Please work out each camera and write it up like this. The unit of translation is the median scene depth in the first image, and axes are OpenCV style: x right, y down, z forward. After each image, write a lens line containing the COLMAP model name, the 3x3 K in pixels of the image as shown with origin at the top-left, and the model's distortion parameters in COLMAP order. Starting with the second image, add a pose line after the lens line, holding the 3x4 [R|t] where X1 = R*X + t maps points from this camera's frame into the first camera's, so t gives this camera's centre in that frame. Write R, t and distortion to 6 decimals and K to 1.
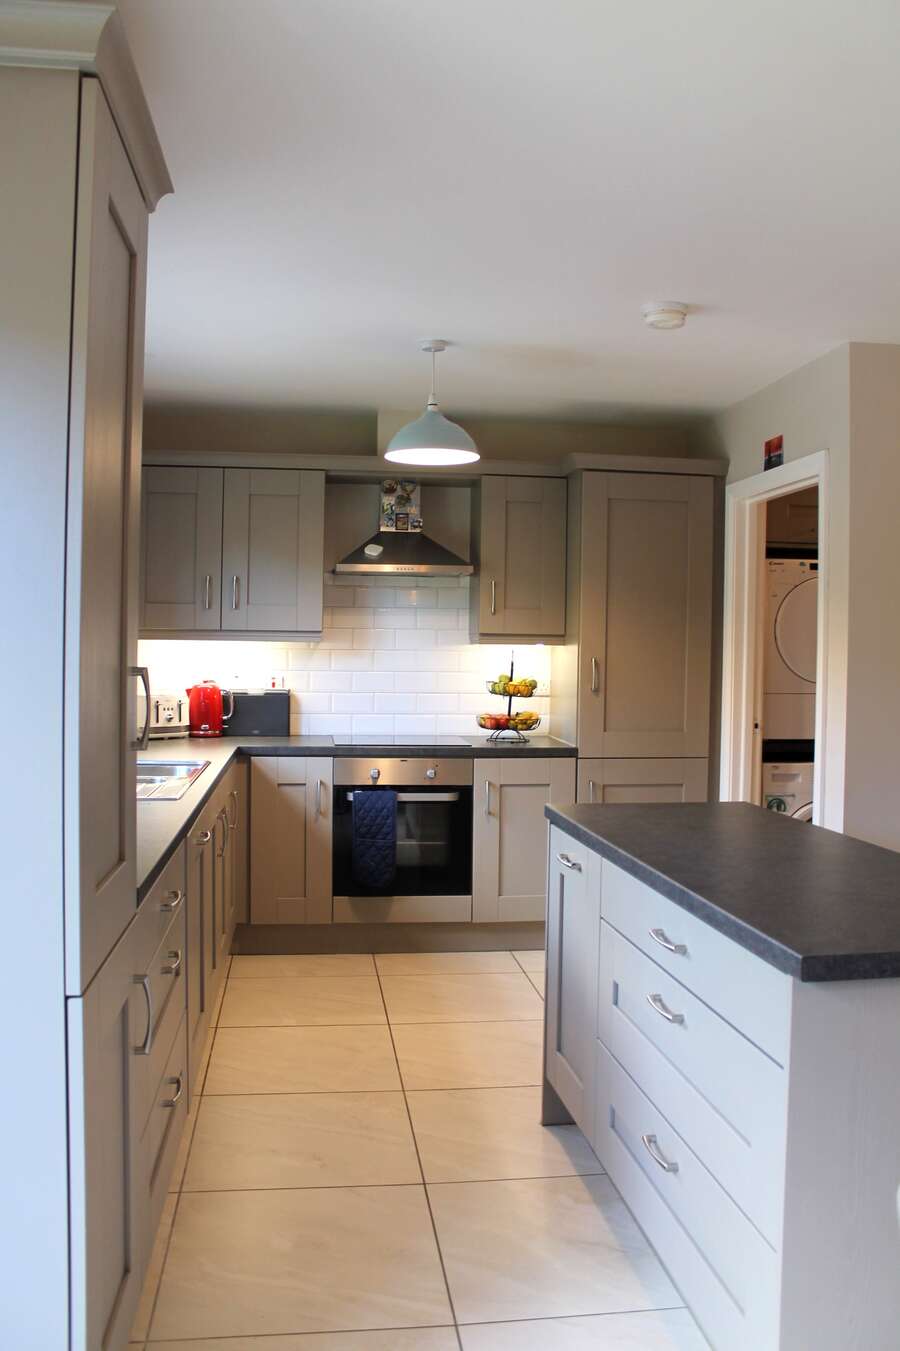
lens RADIAL K [[1143.5, 0, 450.0], [0, 1143.5, 675.5], [0, 0, 1]] dist [0.003880, 0.000269]
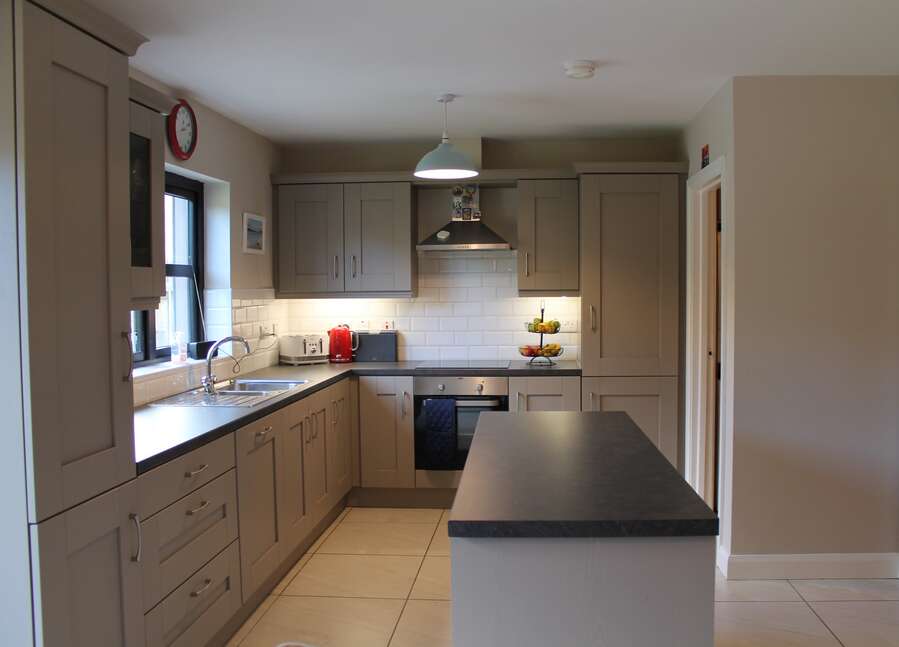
lens RADIAL K [[809.8, 0, 449.5], [0, 809.8, 323.5], [0, 0, 1]] dist [-0.010991, -0.000513]
pose [[0.981900, -0.014413, -0.188849, 0.134878], [0.016563, 0.999815, 0.009812, -0.005962], [0.188673, -0.012762, 0.981957, -0.018859]]
